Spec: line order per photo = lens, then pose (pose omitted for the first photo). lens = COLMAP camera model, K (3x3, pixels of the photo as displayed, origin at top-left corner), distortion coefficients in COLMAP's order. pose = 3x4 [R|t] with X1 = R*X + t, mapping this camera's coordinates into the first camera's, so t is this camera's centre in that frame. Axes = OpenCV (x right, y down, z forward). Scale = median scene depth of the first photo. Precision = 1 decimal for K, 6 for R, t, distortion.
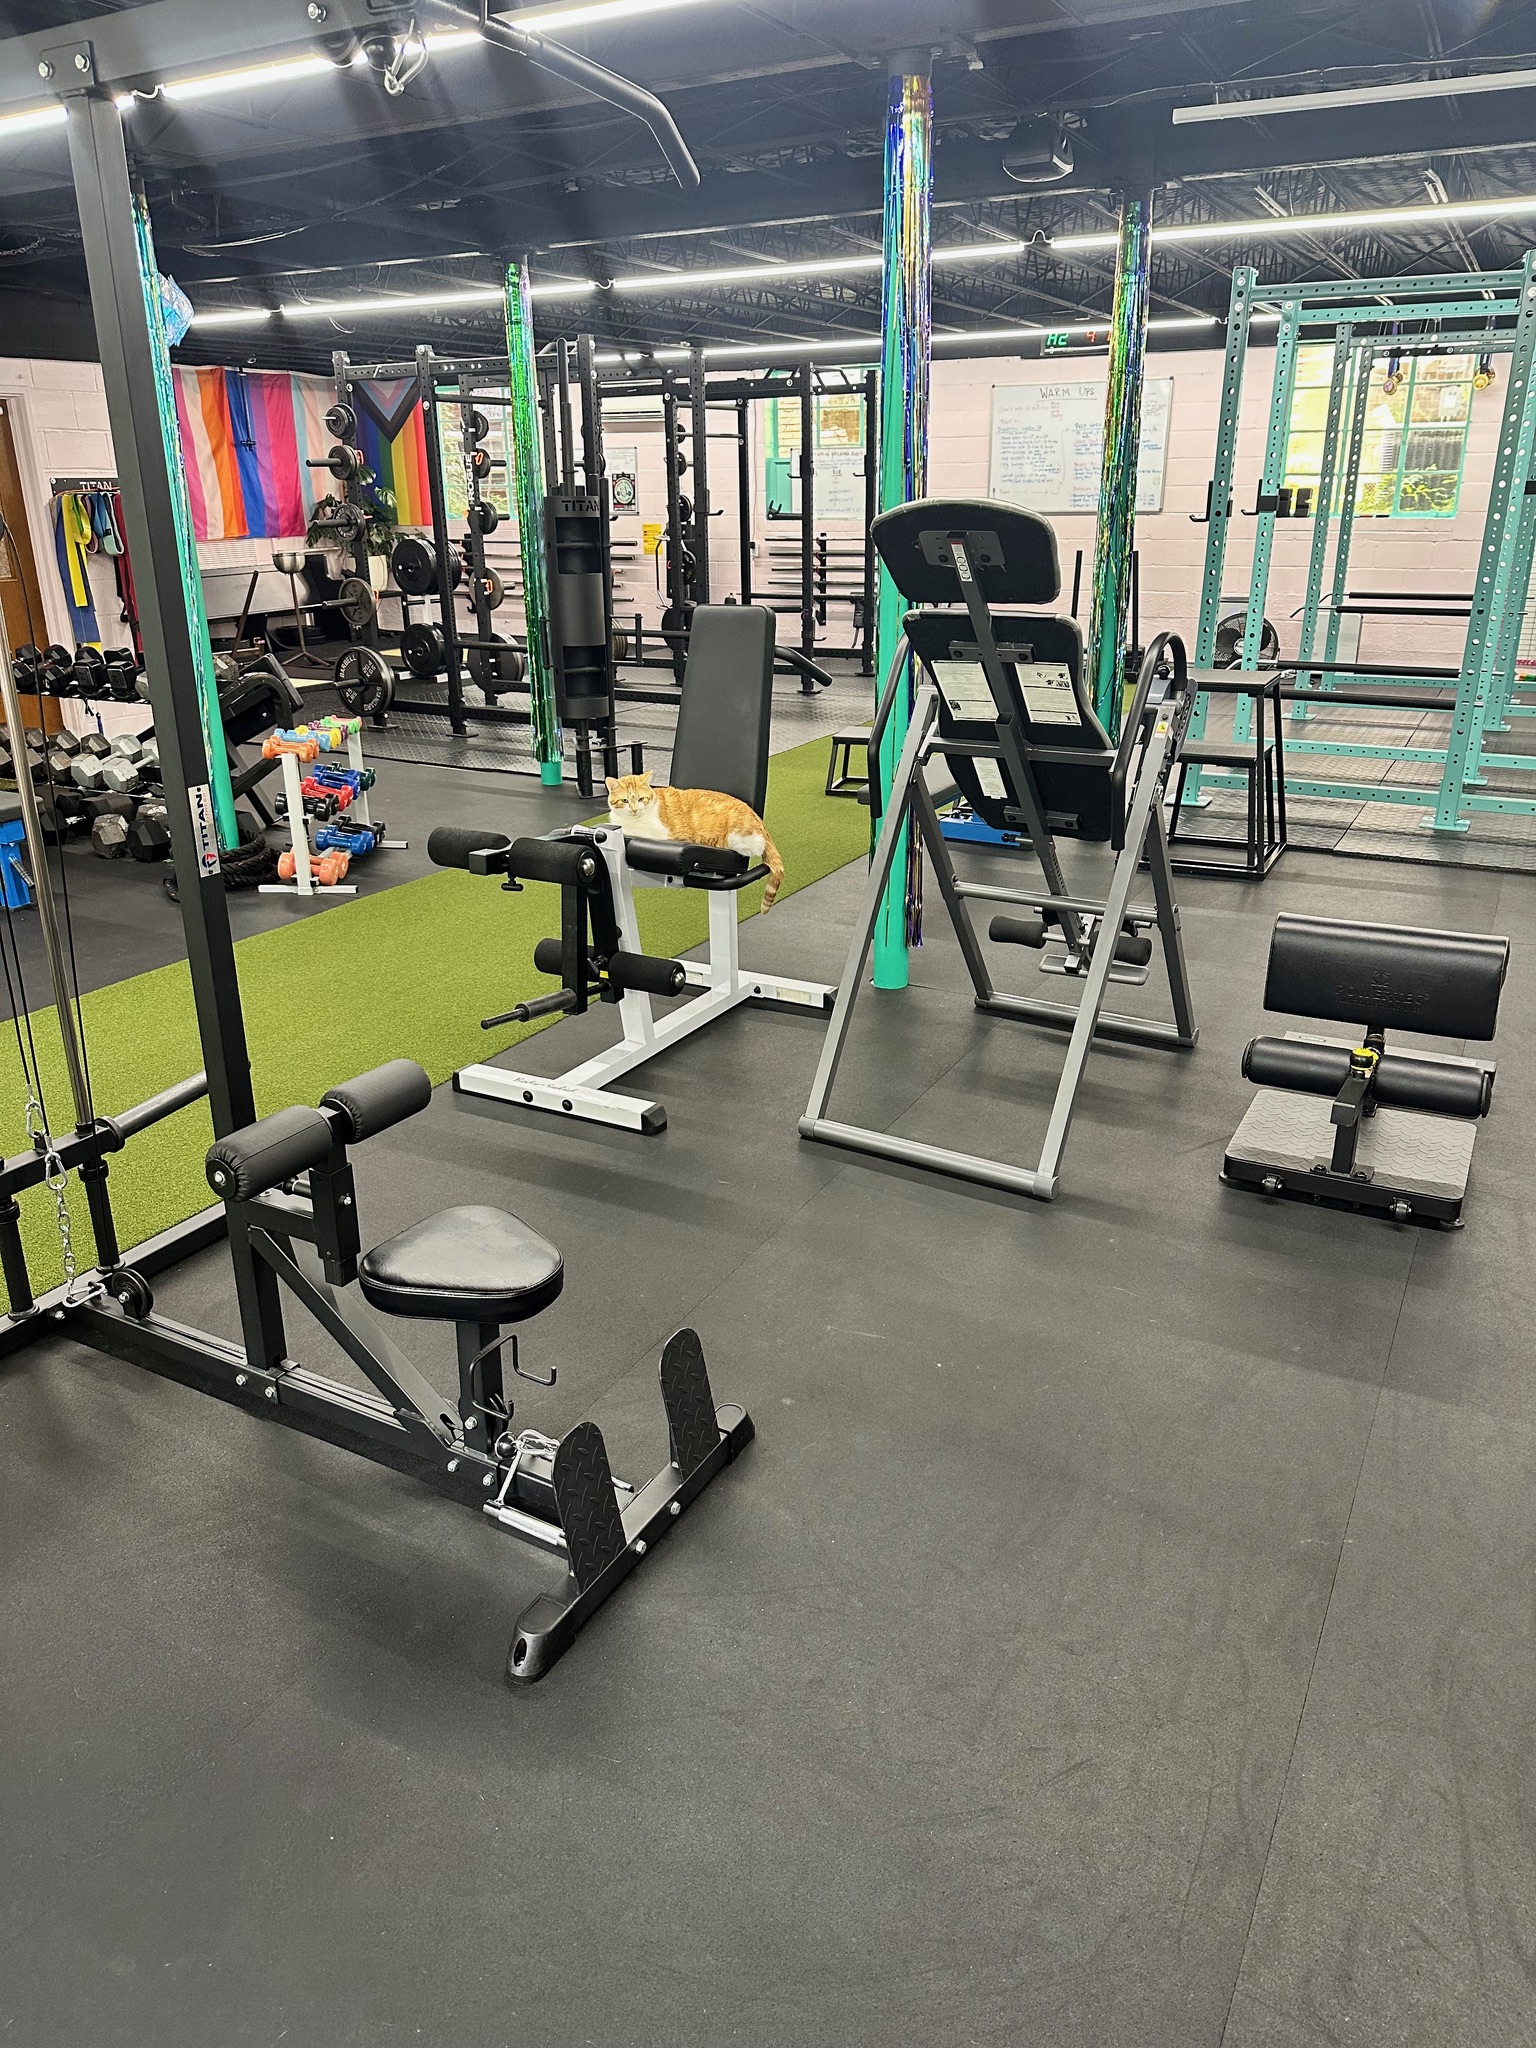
lens RADIAL K [[1423.3, 0, 768.0], [0, 1423.3, 1024.0], [0, 0, 1]] dist [0.063968, -0.083090]
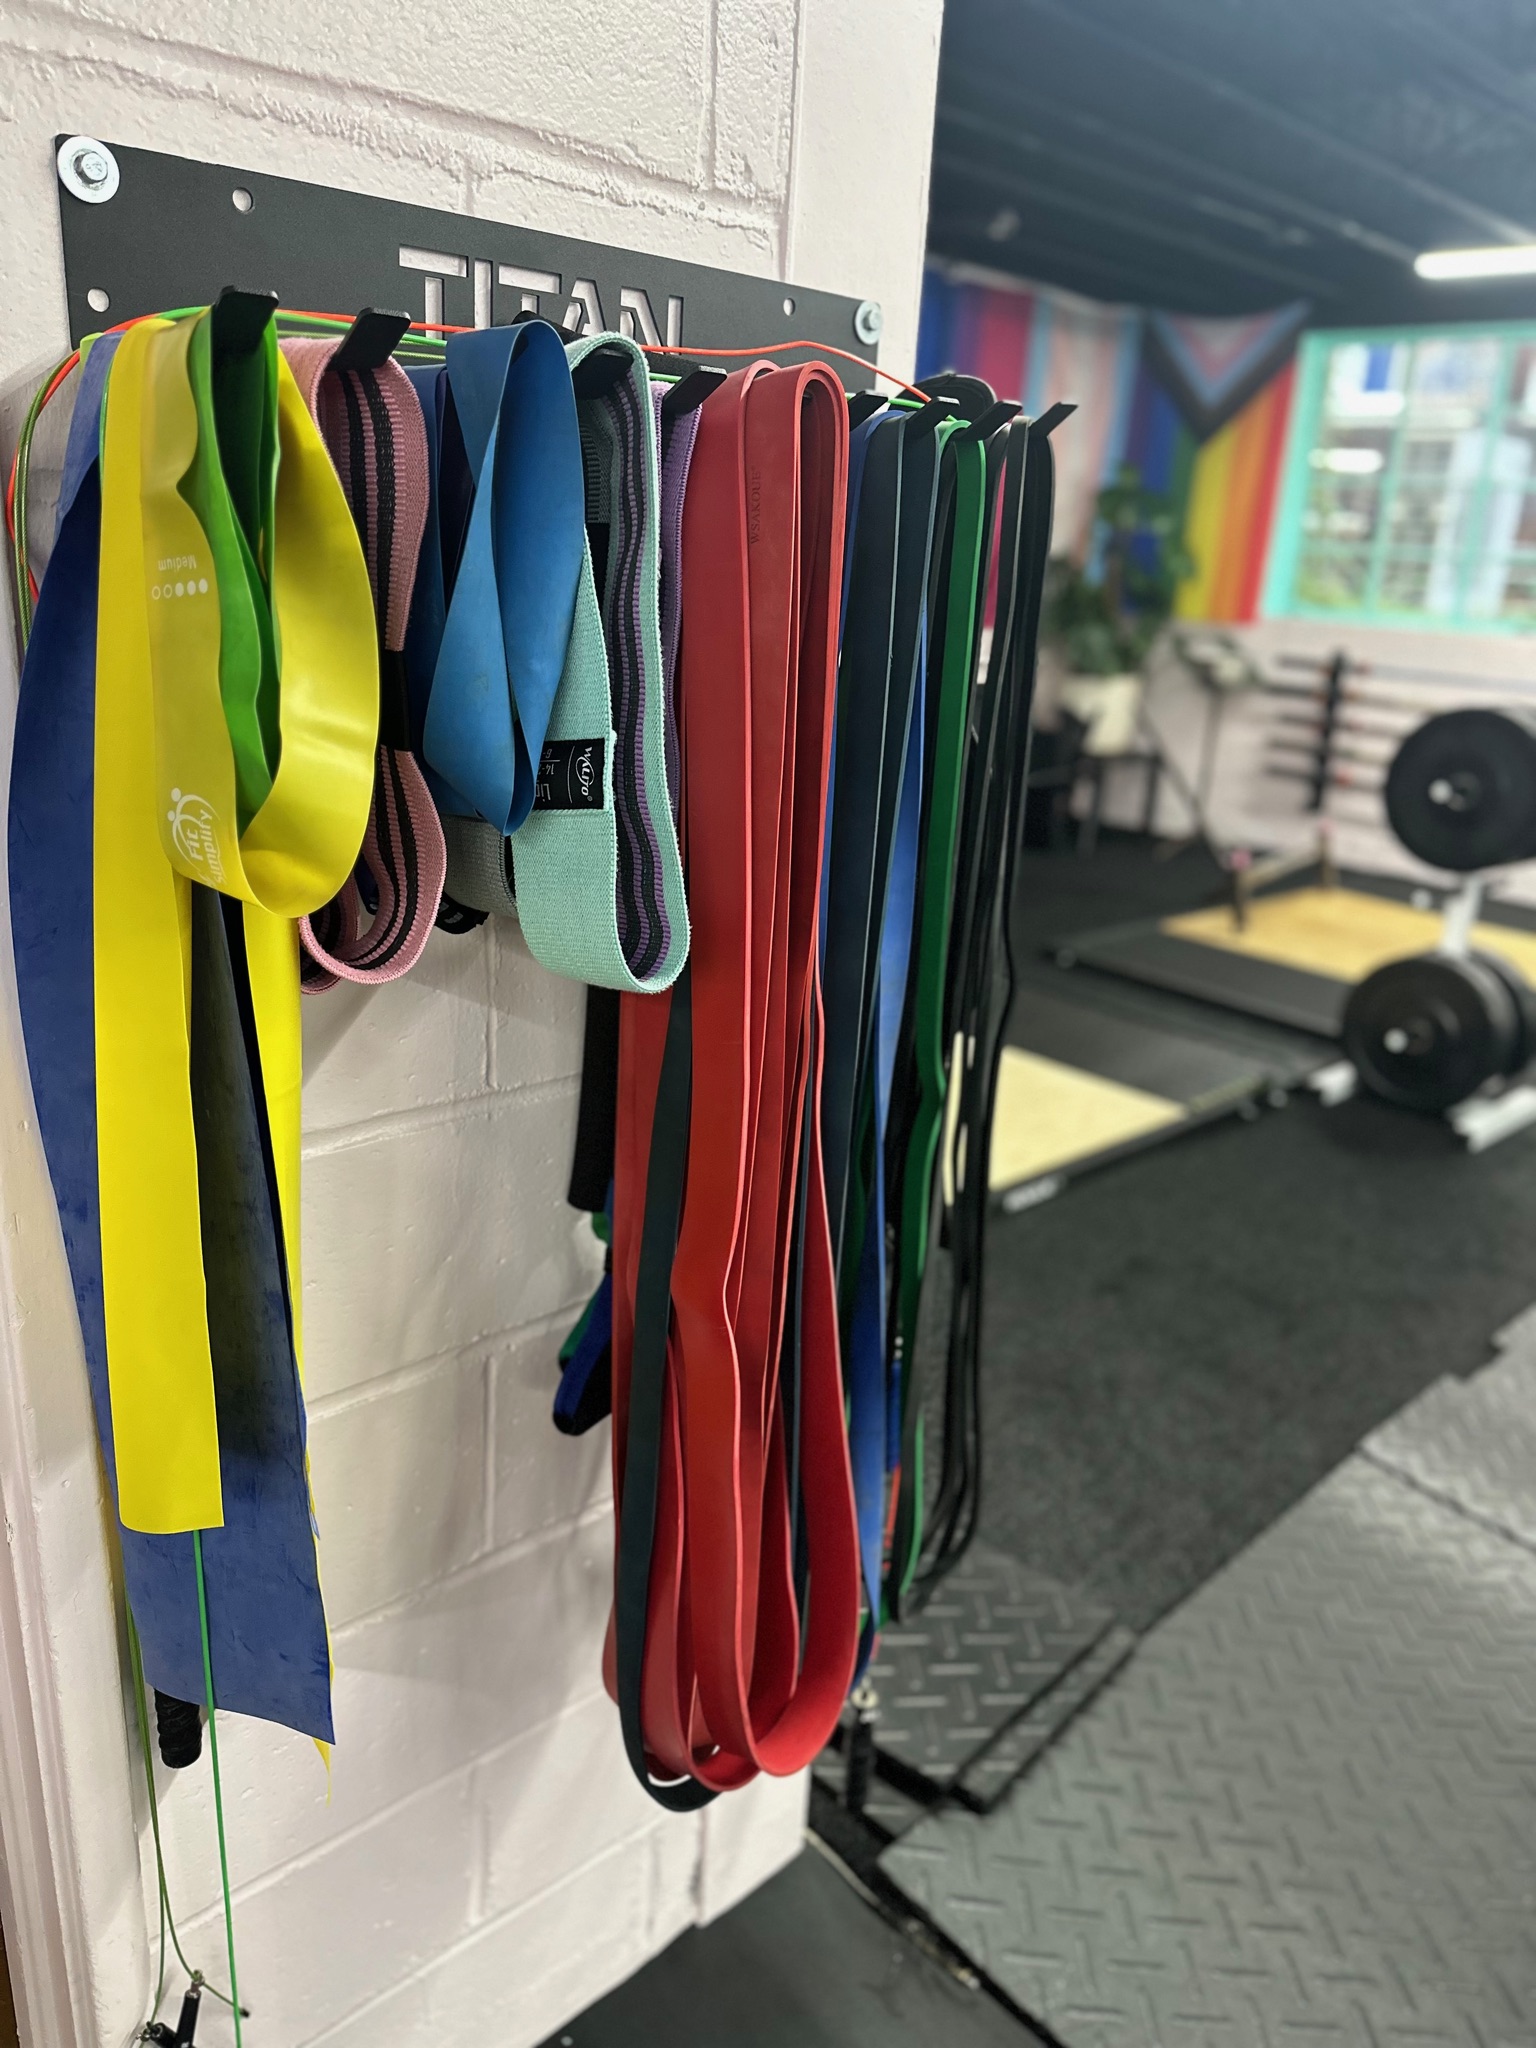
lens RADIAL K [[1423.3, 0, 768.0], [0, 1423.3, 1024.0], [0, 0, 1]] dist [0.063968, -0.083090]
pose [[0.948018, 0.154429, -0.278232, -0.601015], [-0.166875, 0.985744, -0.021468, -0.468703], [0.270951, 0.066782, 0.960274, 1.317540]]
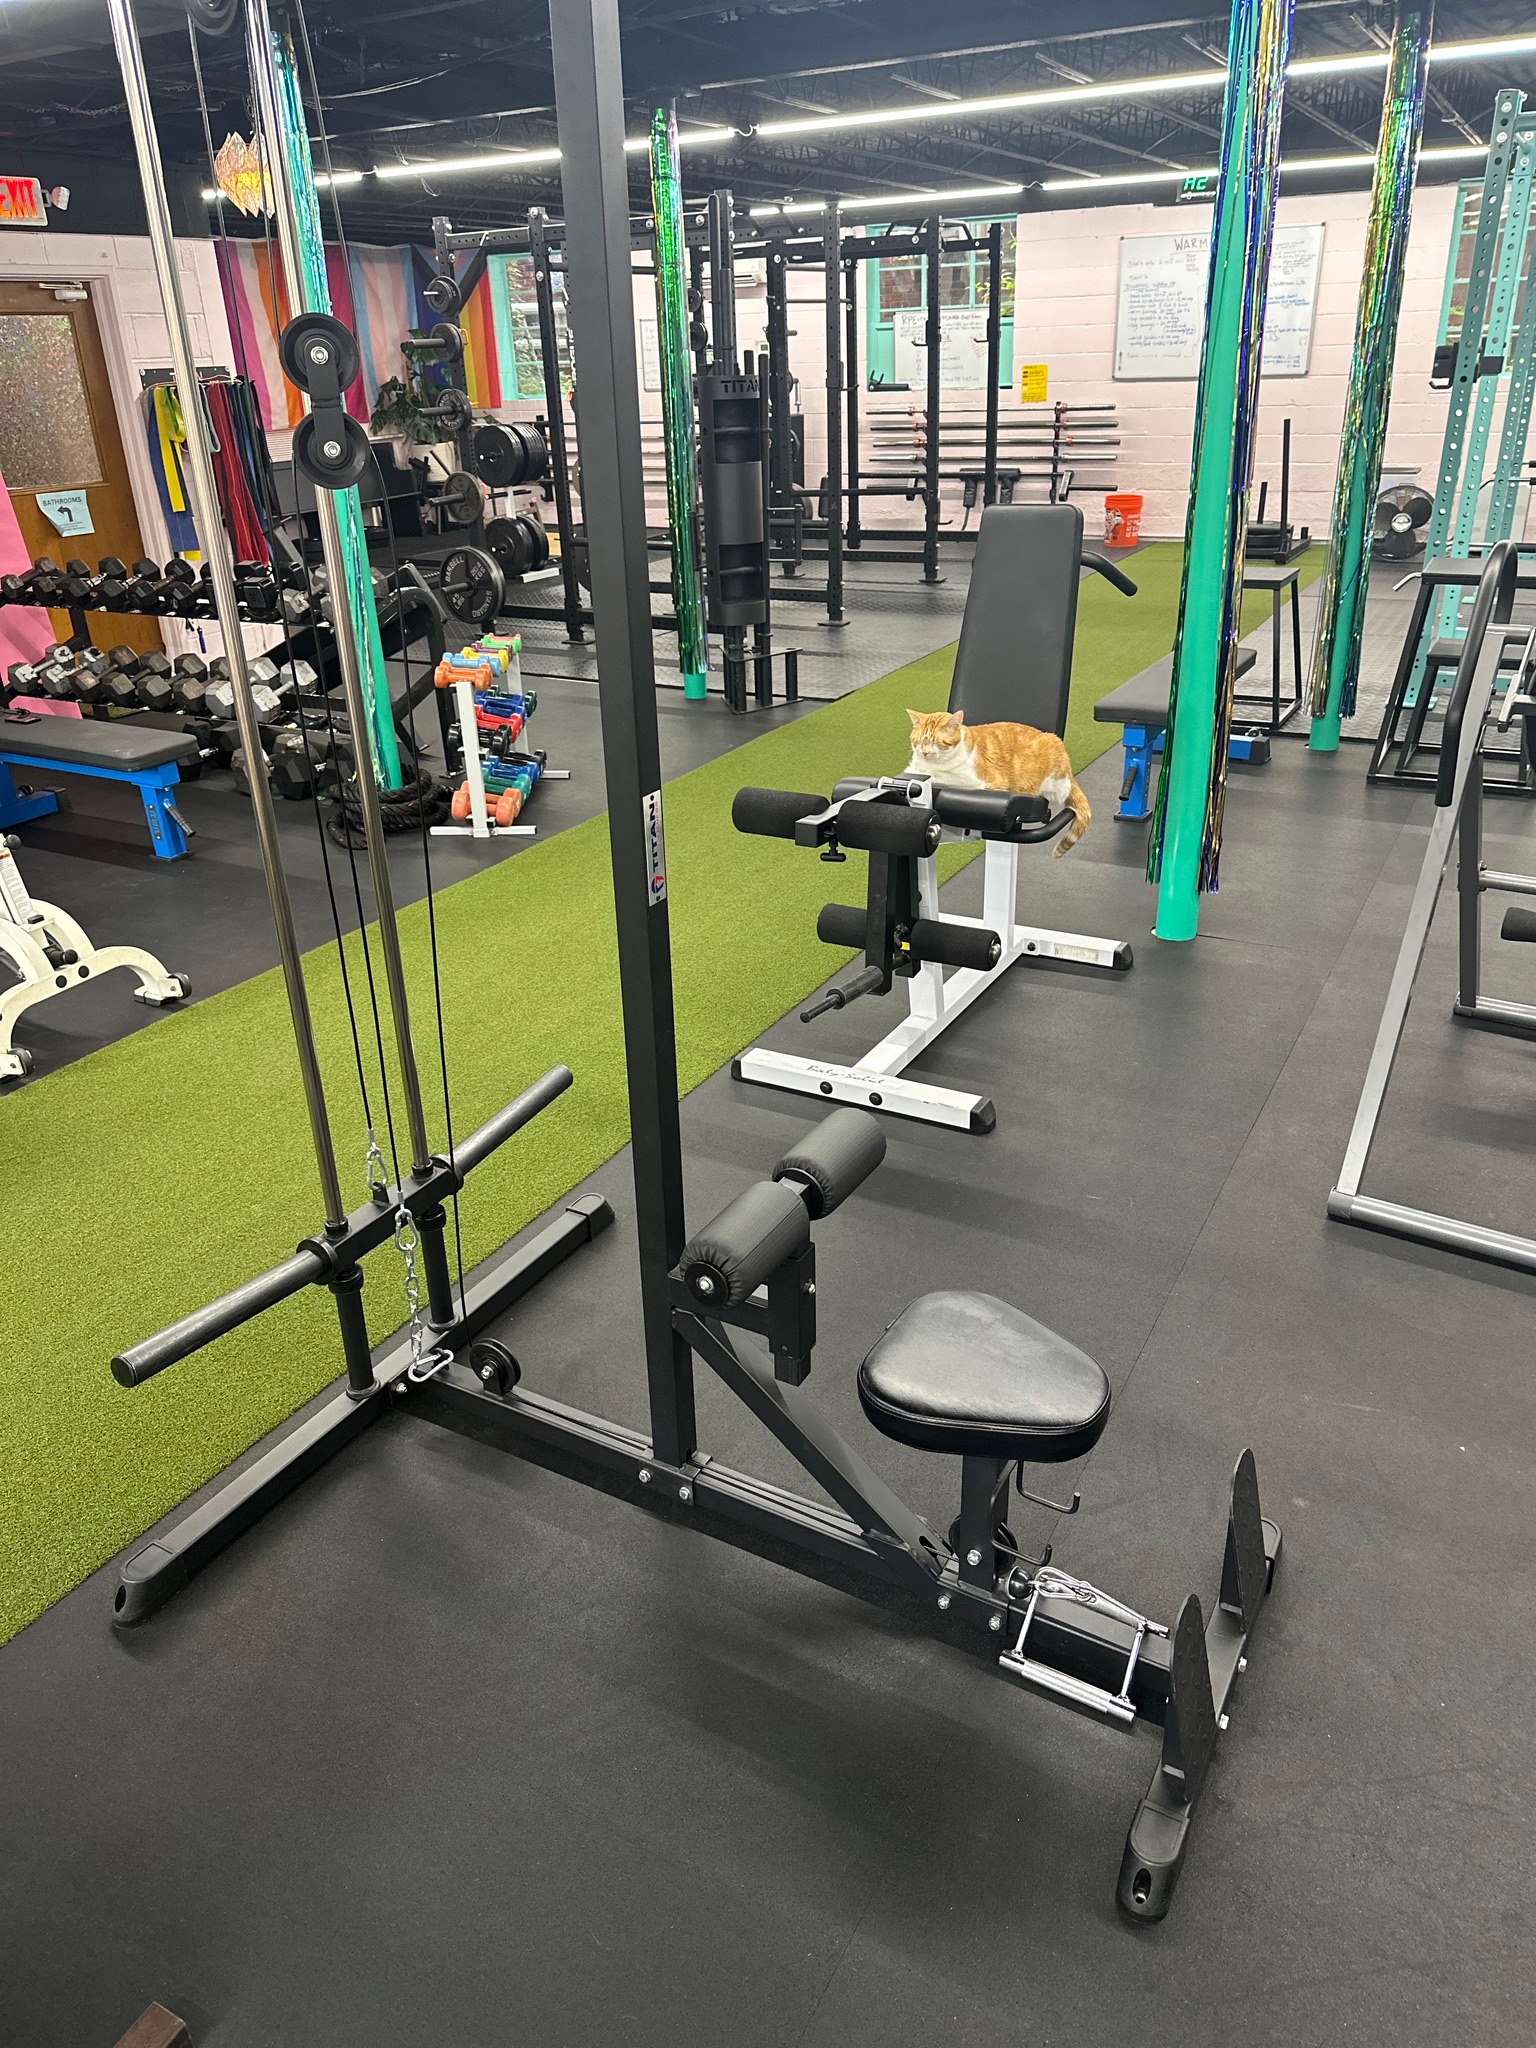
lens RADIAL K [[1448.8, 0, 768.0], [0, 1448.8, 1024.0], [0, 0, 1]] dist [0.019880, -0.020333]
pose [[0.999695, -0.015158, -0.019504, -0.123525], [0.016562, 0.997125, 0.073938, -0.036312], [0.018328, -0.074238, 0.997072, 0.076637]]
